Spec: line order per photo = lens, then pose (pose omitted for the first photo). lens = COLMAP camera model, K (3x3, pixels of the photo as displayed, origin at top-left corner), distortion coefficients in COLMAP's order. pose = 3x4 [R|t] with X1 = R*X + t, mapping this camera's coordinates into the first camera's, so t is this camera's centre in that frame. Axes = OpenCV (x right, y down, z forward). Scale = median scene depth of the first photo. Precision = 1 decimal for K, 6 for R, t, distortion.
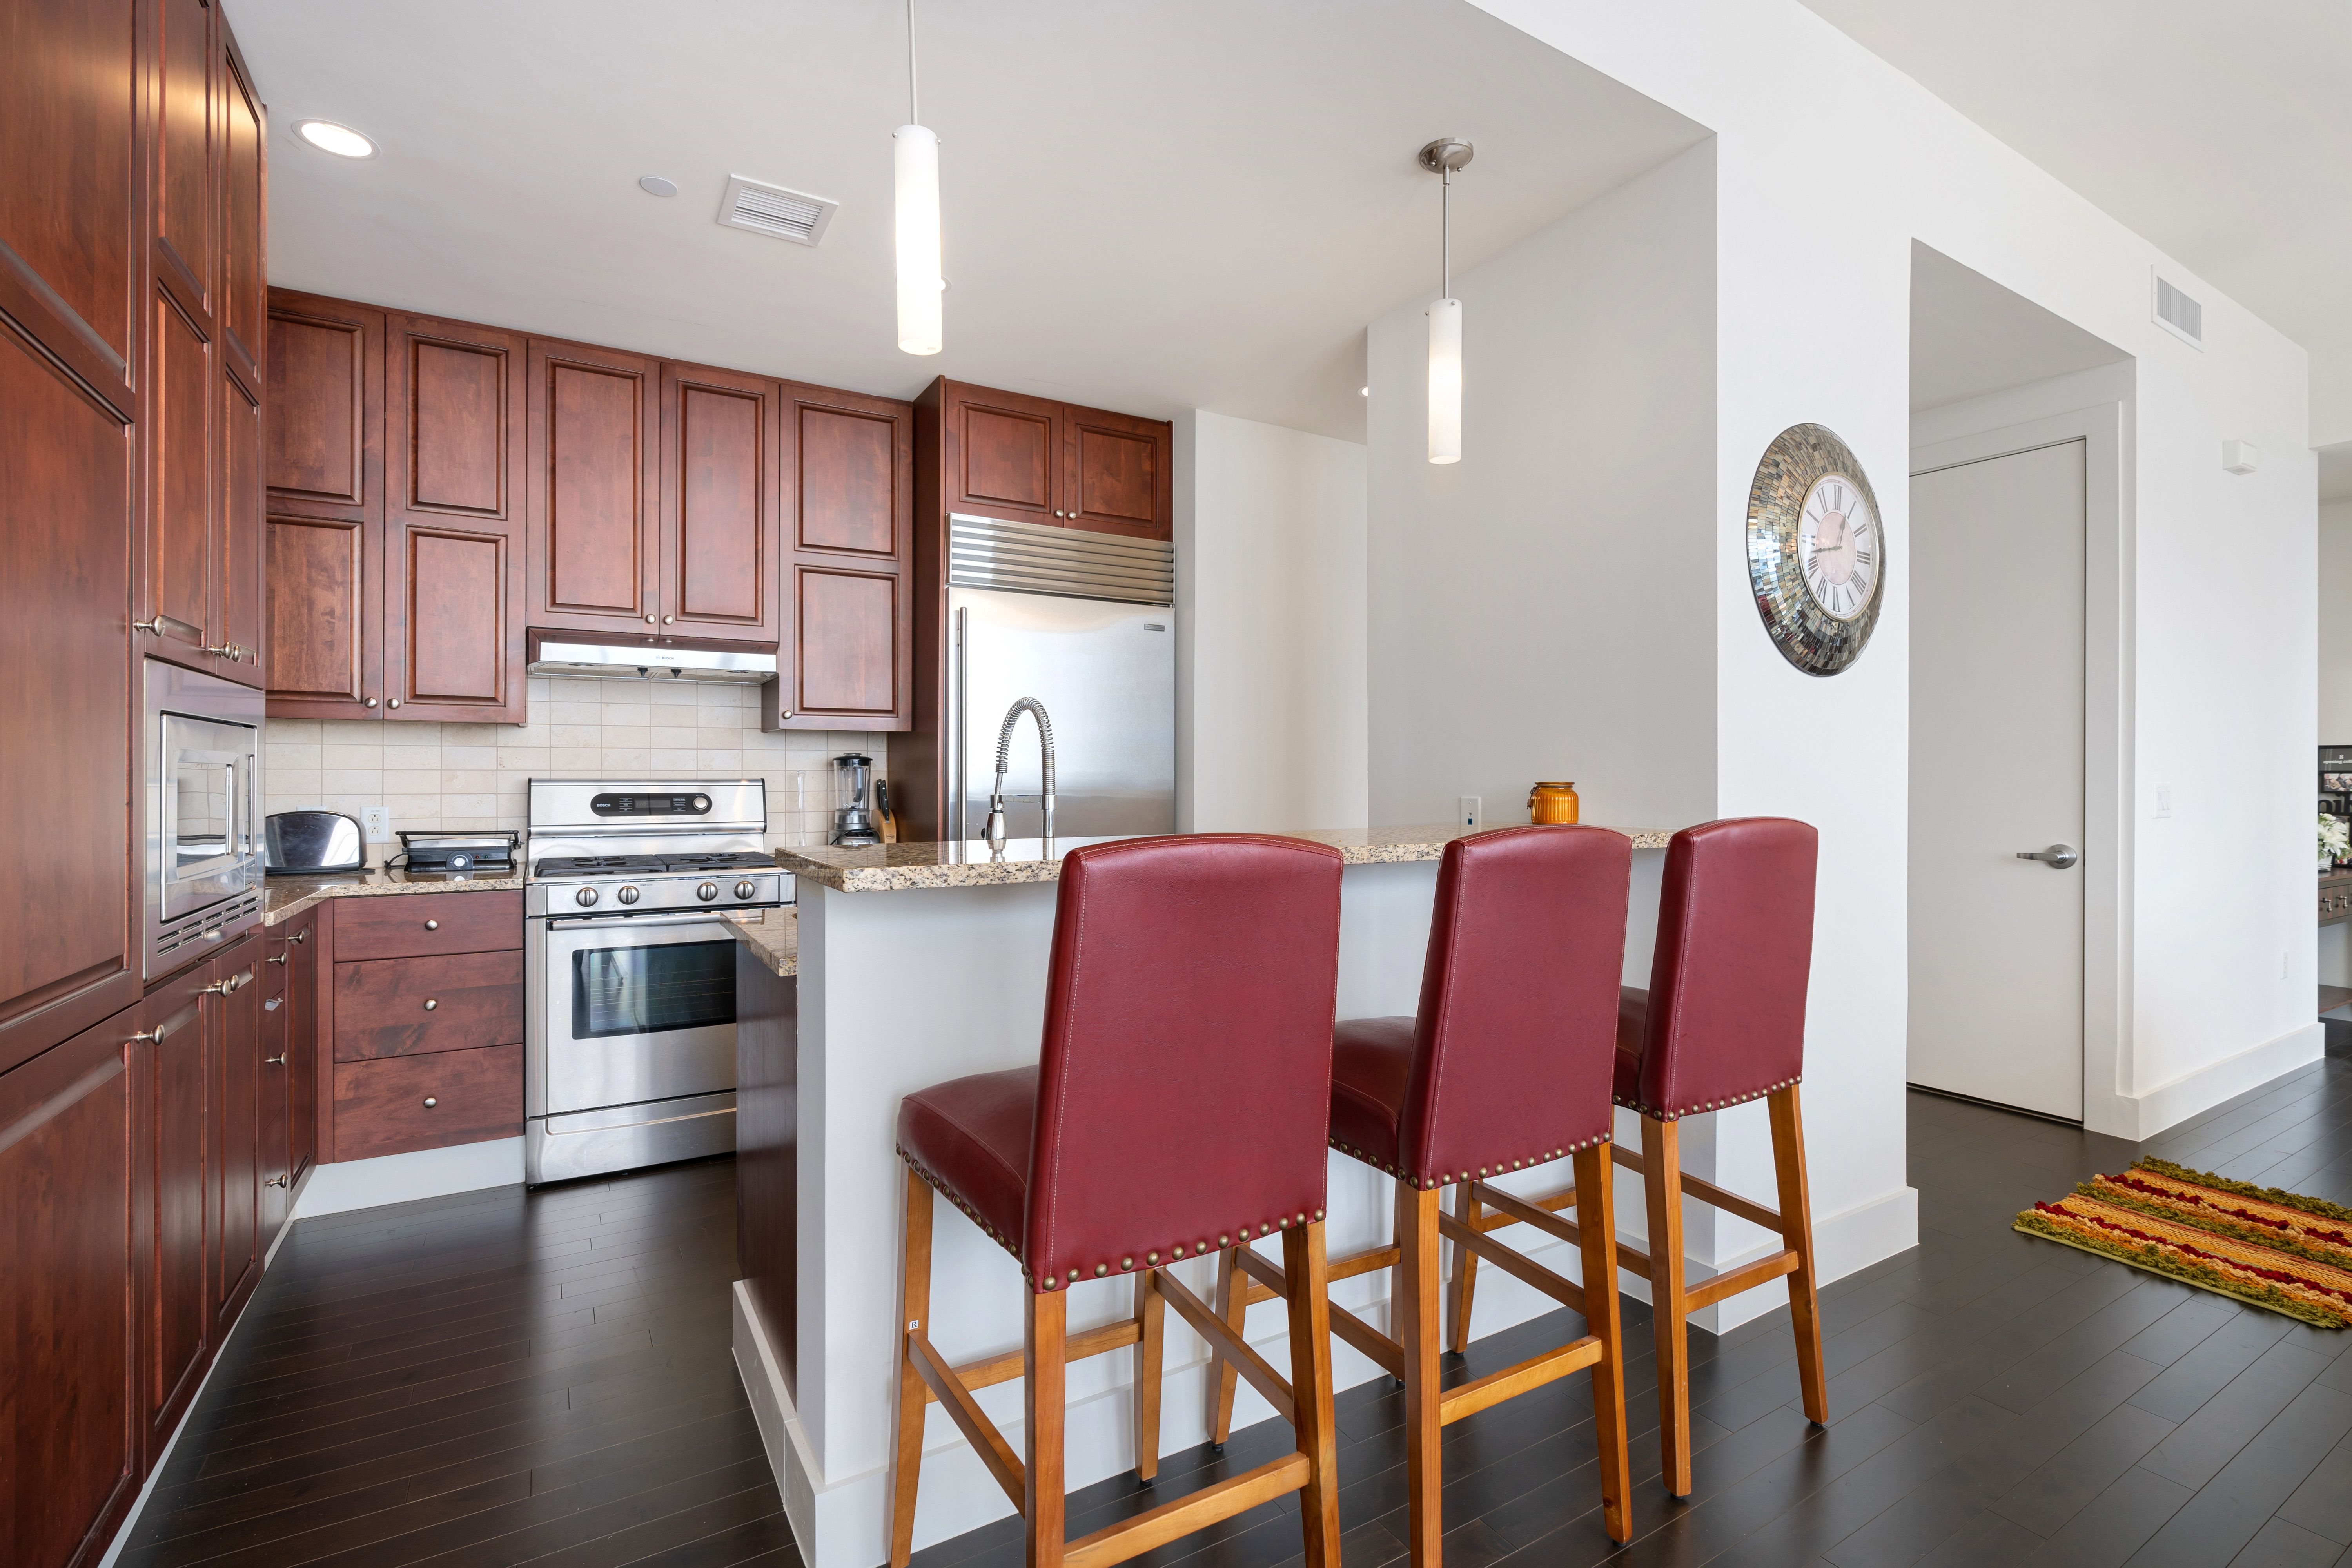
lens RADIAL K [[1068.3, 0, 1180.4], [0, 1068.3, 773.8], [0, 0, 1]] dist [-0.009178, 0.000953]
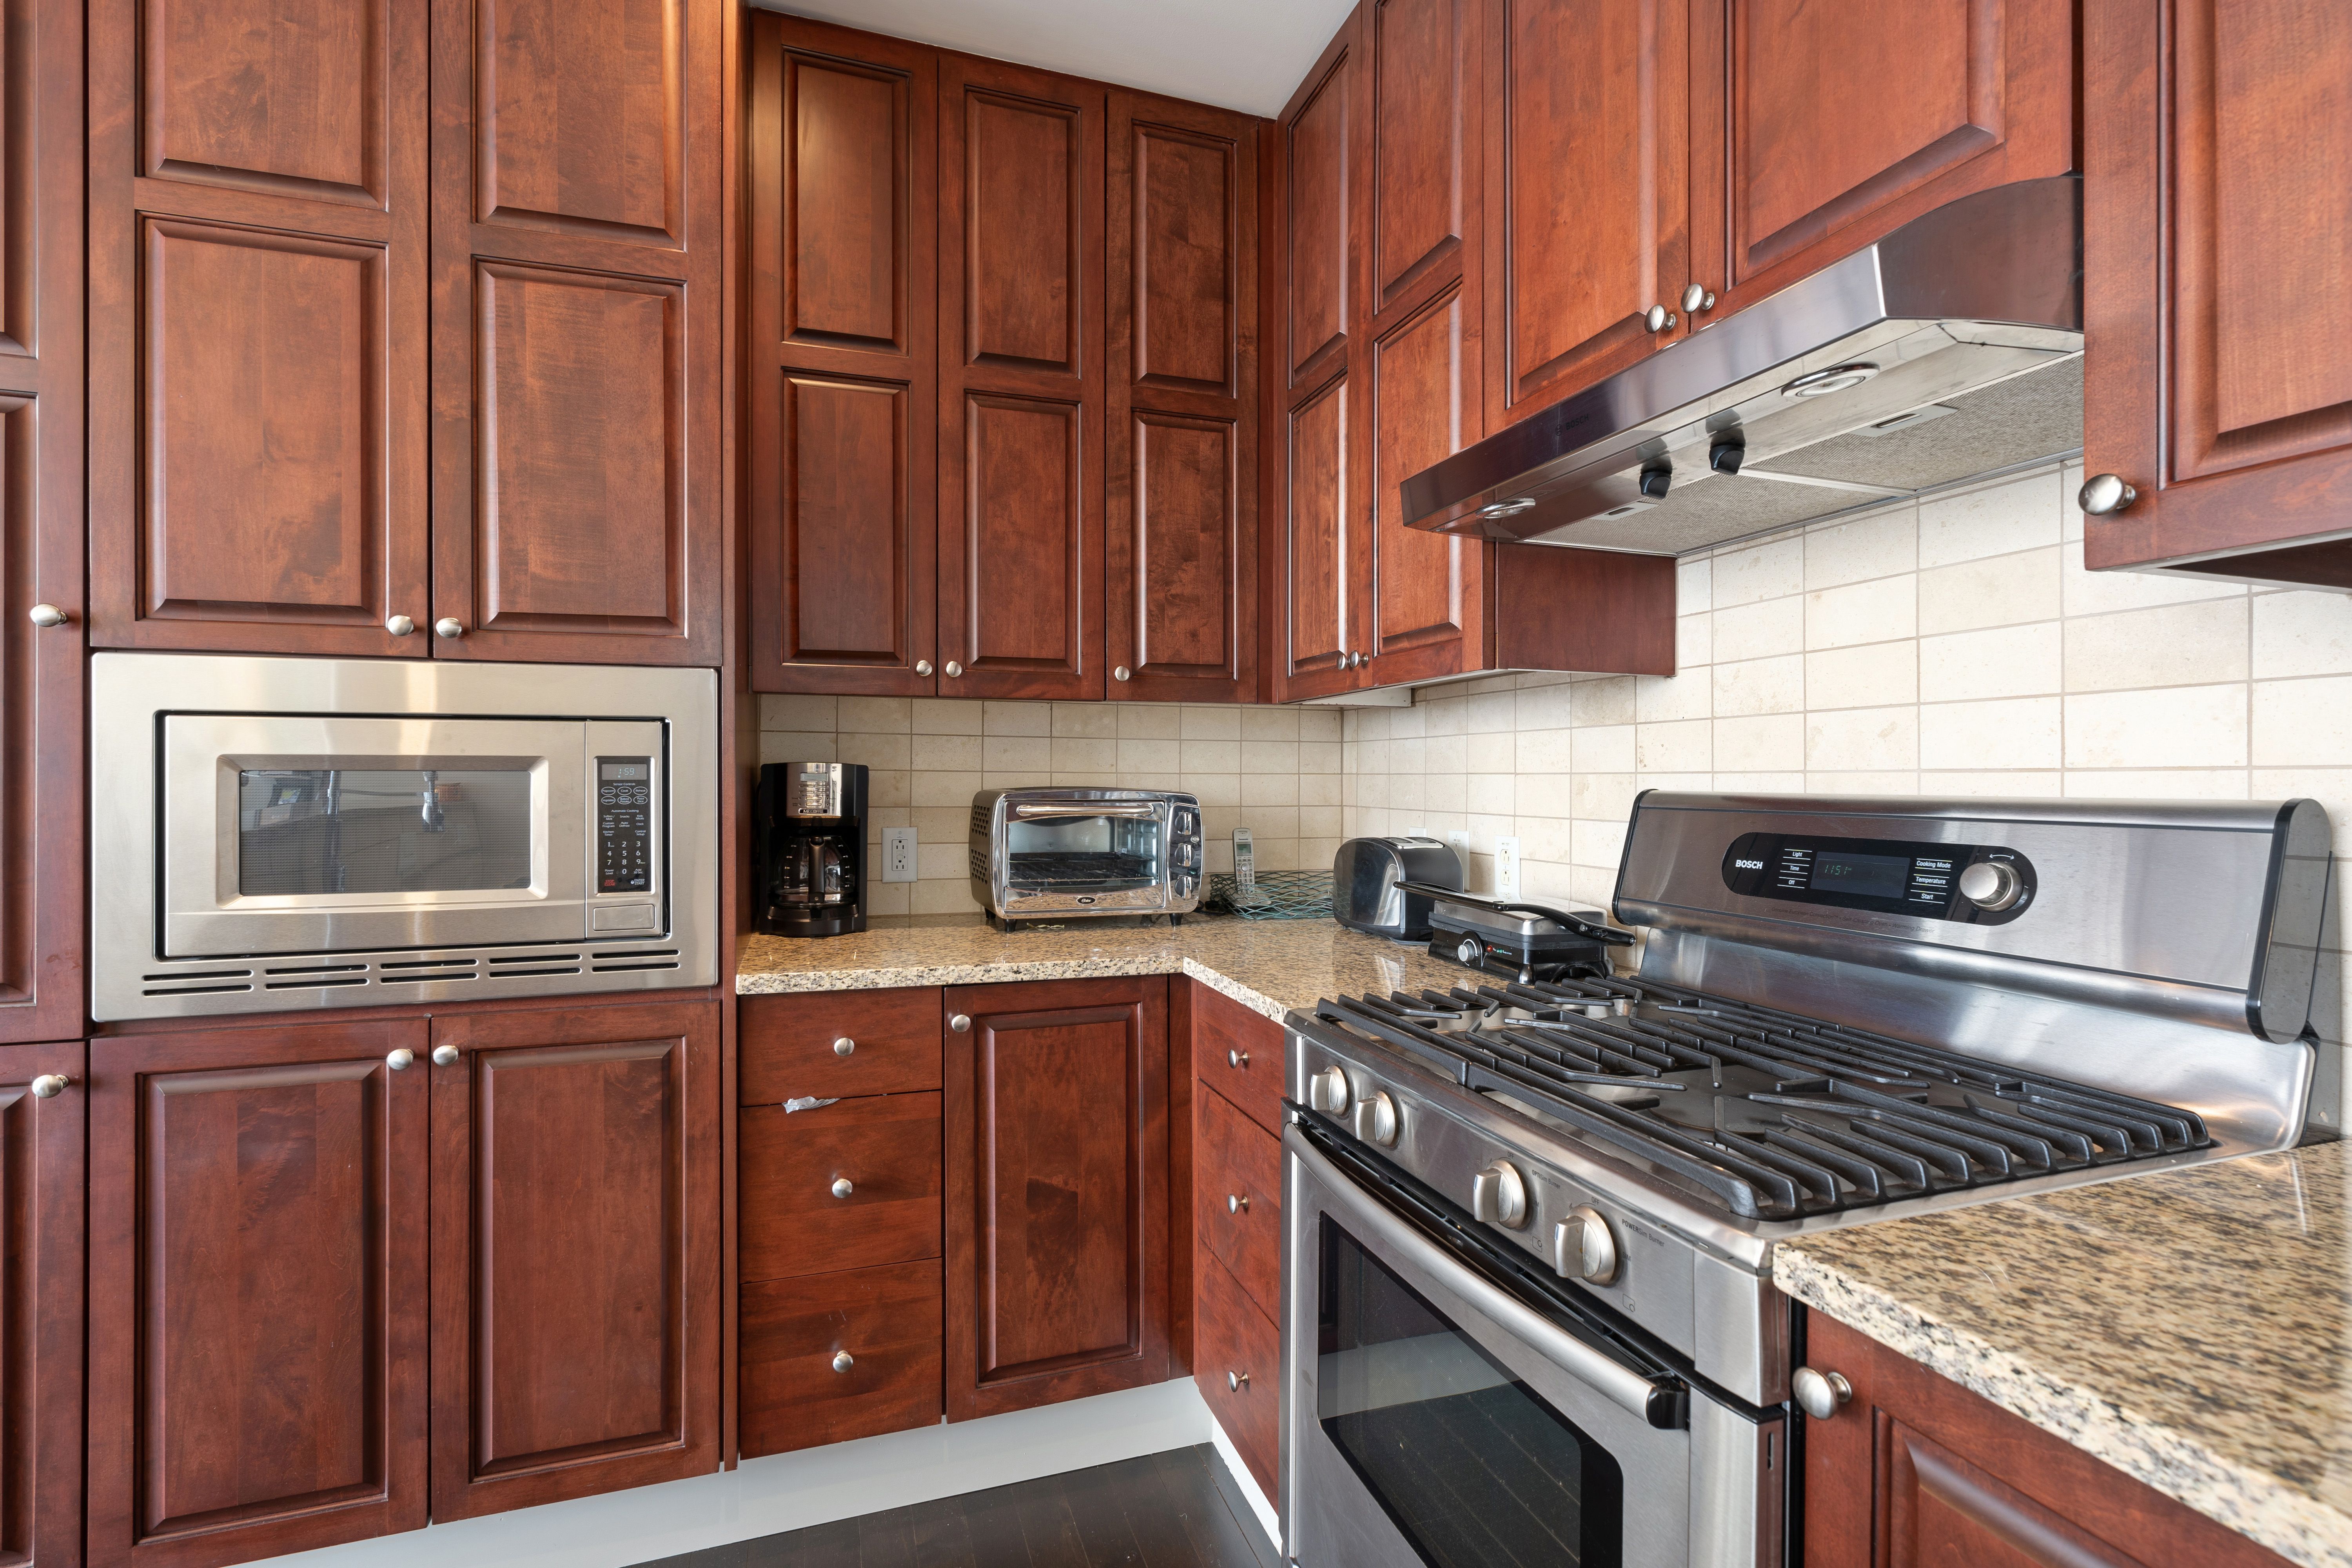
lens RADIAL K [[1068.3, 0, 1180.4], [0, 1068.3, 773.8], [0, 0, 1]] dist [-0.009178, 0.000953]
pose [[-0.204232, -0.004327, -0.978913, -0.139906], [0.003057, 0.999983, -0.005058, -0.001197], [0.978918, -0.004026, -0.204215, 0.930109]]
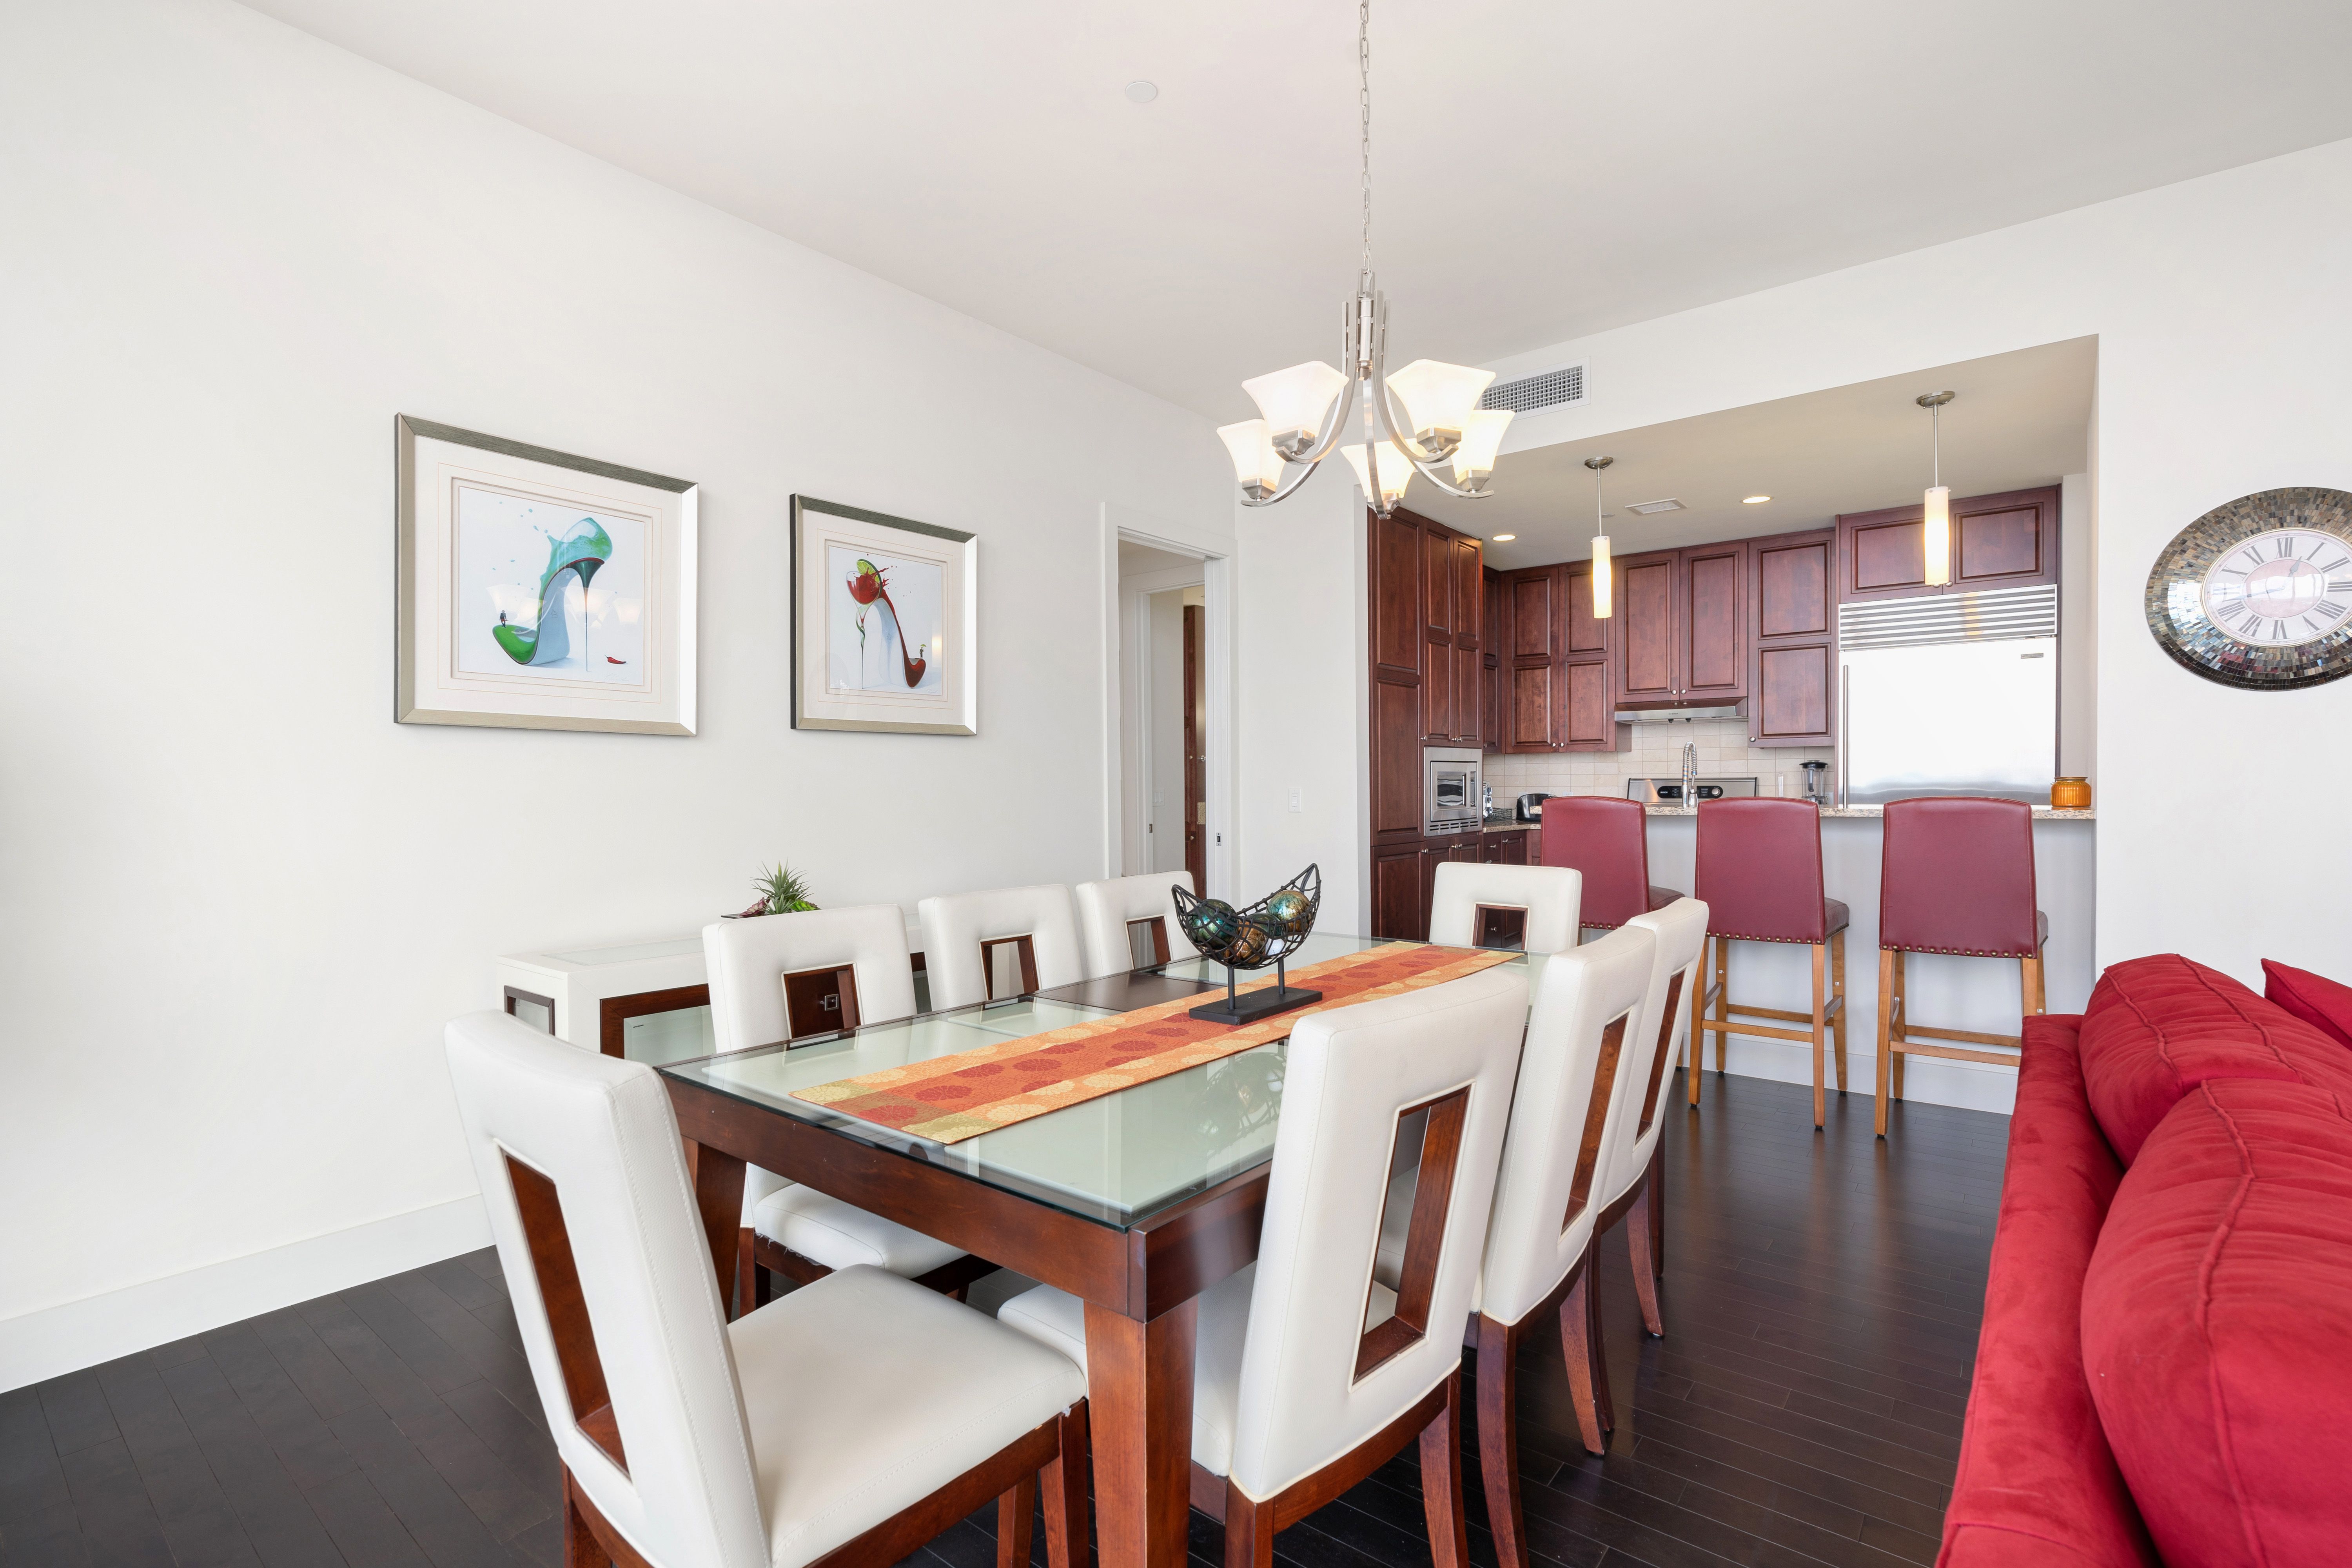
lens RADIAL K [[1082.2, 0, 1179.3], [0, 1082.2, 793.4], [0, 0, 1]] dist [0.000591, 0.000317]
pose [[0.356332, 0.005192, -0.934345, 0.970966], [0.014015, 0.999842, 0.010901, -0.001310], [0.934254, -0.016979, 0.356203, -0.486910]]
